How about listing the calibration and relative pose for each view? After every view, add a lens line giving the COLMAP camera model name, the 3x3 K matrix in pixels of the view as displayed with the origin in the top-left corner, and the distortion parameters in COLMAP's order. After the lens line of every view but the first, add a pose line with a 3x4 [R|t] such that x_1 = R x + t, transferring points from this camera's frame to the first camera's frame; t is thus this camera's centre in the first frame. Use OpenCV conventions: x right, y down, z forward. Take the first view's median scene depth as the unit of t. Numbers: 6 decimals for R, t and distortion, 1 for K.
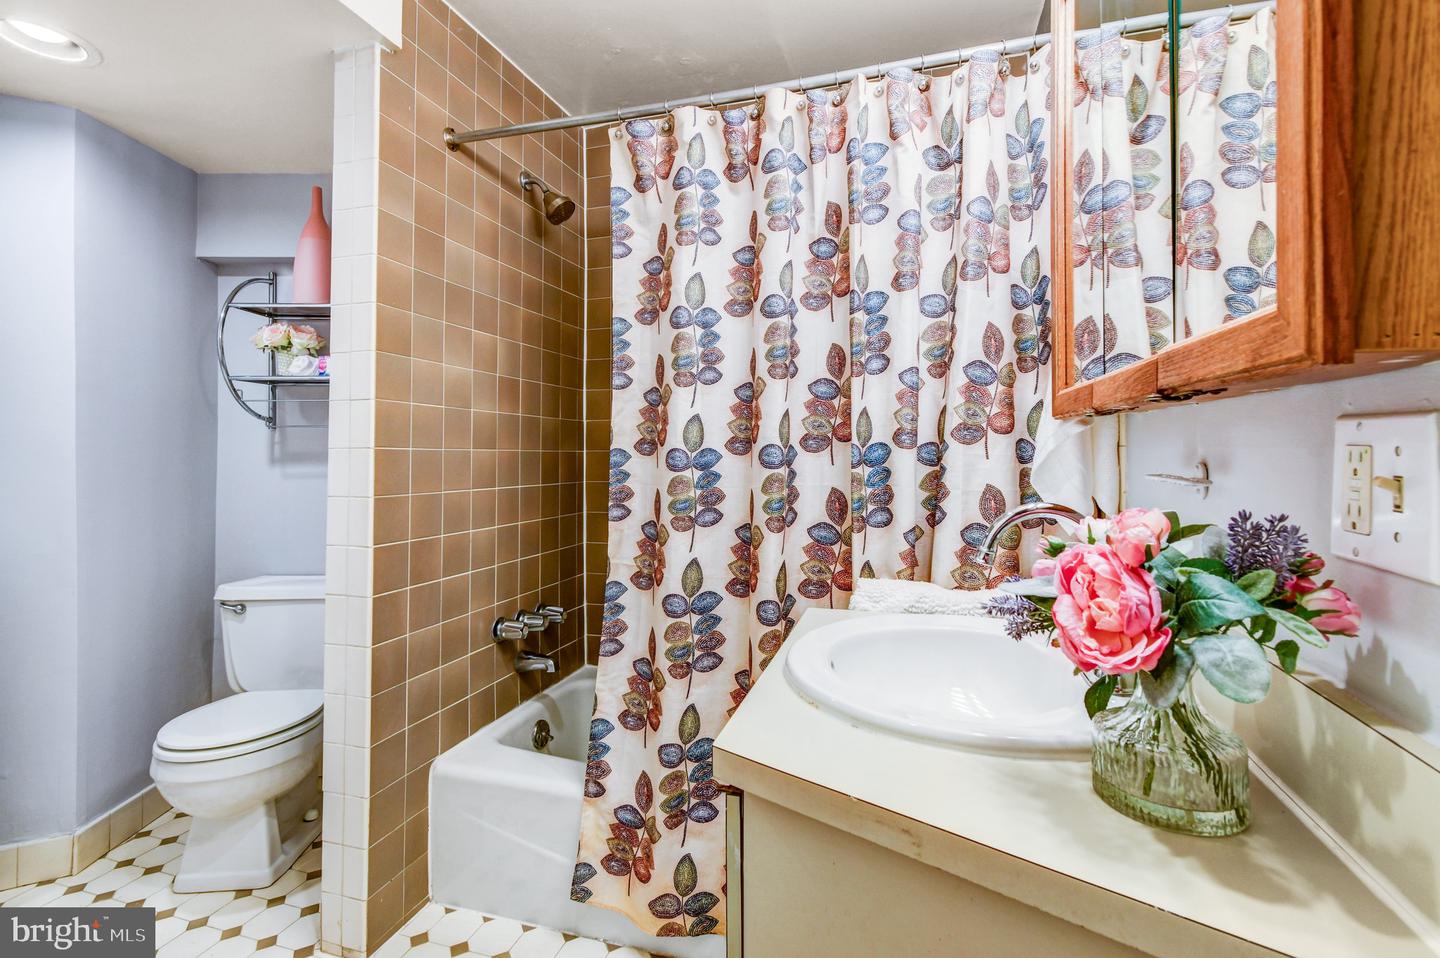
lens RADIAL K [[638.8, 0, 722.5], [0, 638.8, 465.6], [0, 0, 1]] dist [-0.000034, -0.000363]
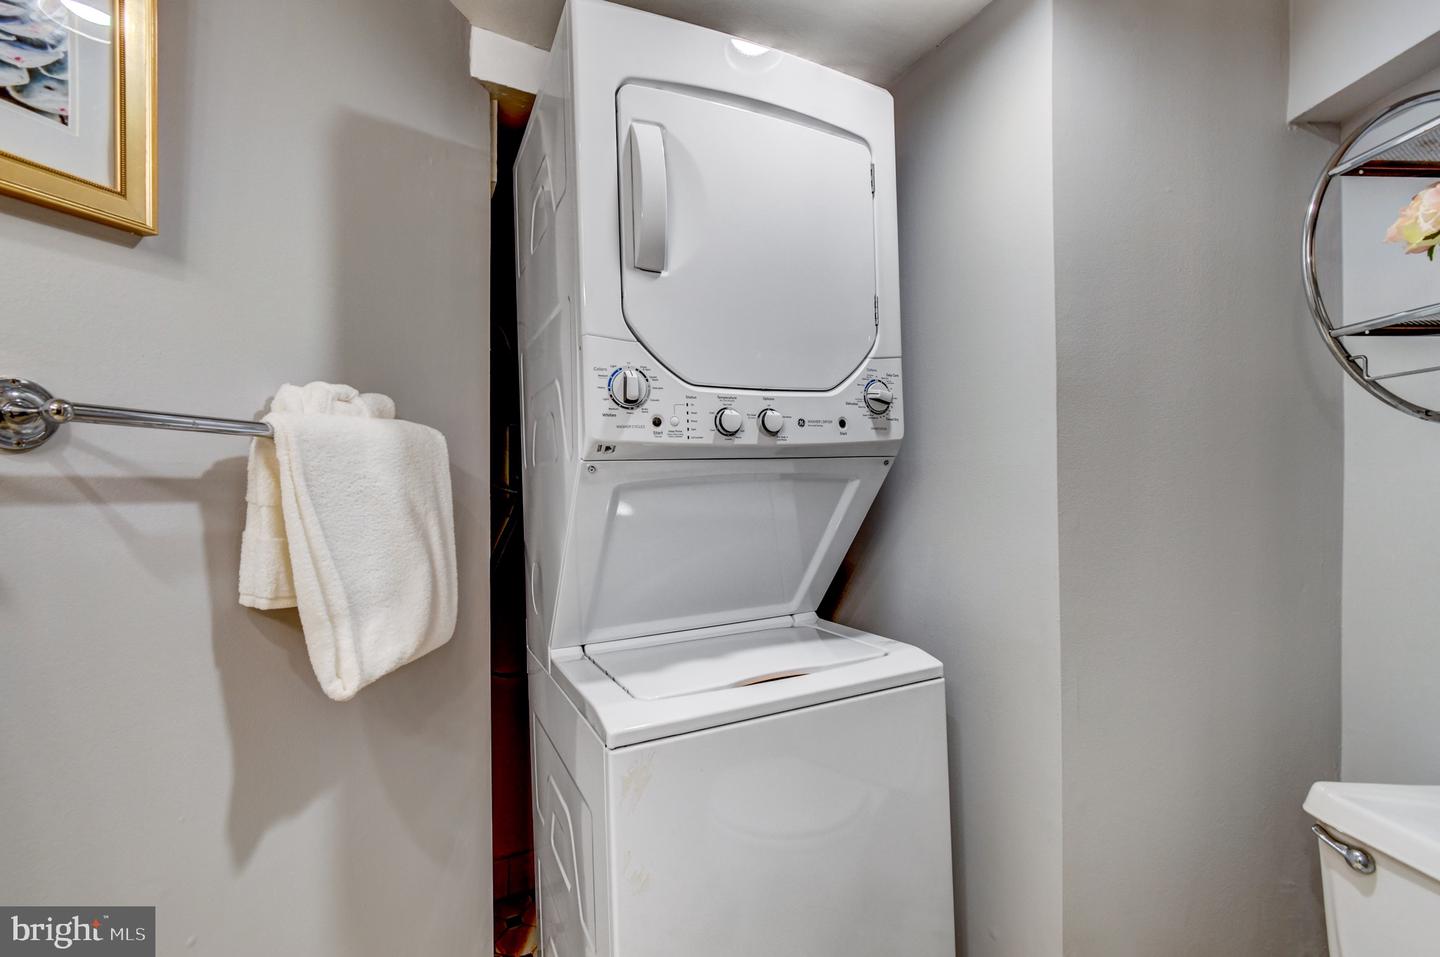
lens RADIAL K [[638.8, 0, 722.5], [0, 638.8, 465.1], [0, 0, 1]] dist [-0.000034, -0.000363]
pose [[0.124789, -0.006032, -0.992165, -0.340743], [0.021347, 0.999766, -0.003393, -0.042327], [0.991954, -0.020756, 0.124889, 0.468935]]
